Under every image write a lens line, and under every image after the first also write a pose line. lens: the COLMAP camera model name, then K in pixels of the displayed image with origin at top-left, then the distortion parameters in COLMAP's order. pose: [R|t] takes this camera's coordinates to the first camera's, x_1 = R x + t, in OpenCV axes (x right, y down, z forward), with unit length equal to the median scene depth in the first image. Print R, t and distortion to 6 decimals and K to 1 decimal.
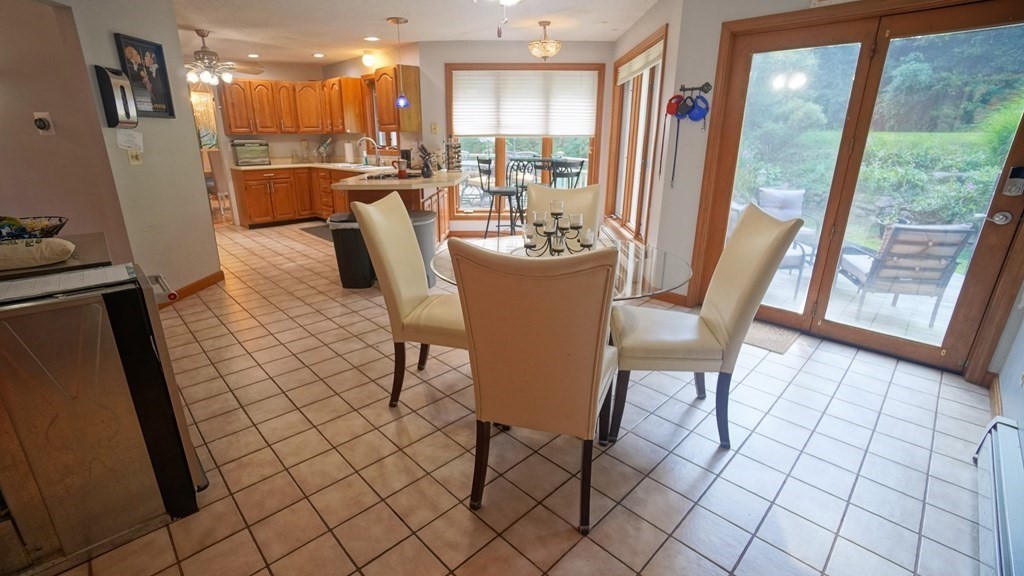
lens RADIAL K [[452.0, 0, 506.1], [0, 452.0, 287.6], [0, 0, 1]] dist [-0.067001, 0.021748]
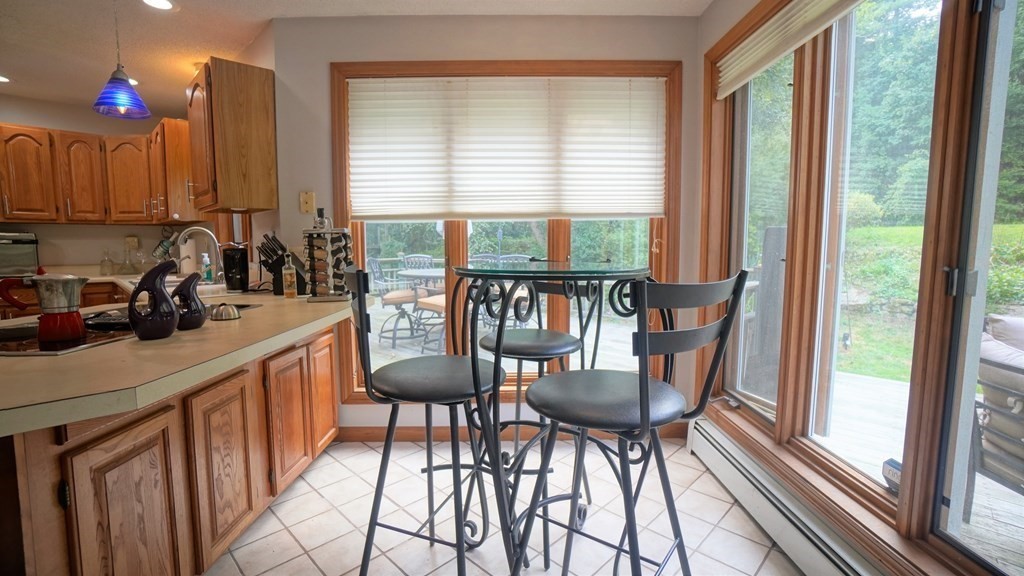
lens RADIAL K [[438.2, 0, 511.4], [0, 438.2, 292.2], [0, 0, 1]] dist [-0.062128, 0.020318]
pose [[0.999593, -0.011532, 0.026107, 0.032187], [0.016834, 0.976905, -0.213008, -0.173125], [-0.023048, 0.213361, 0.976701, 0.598508]]
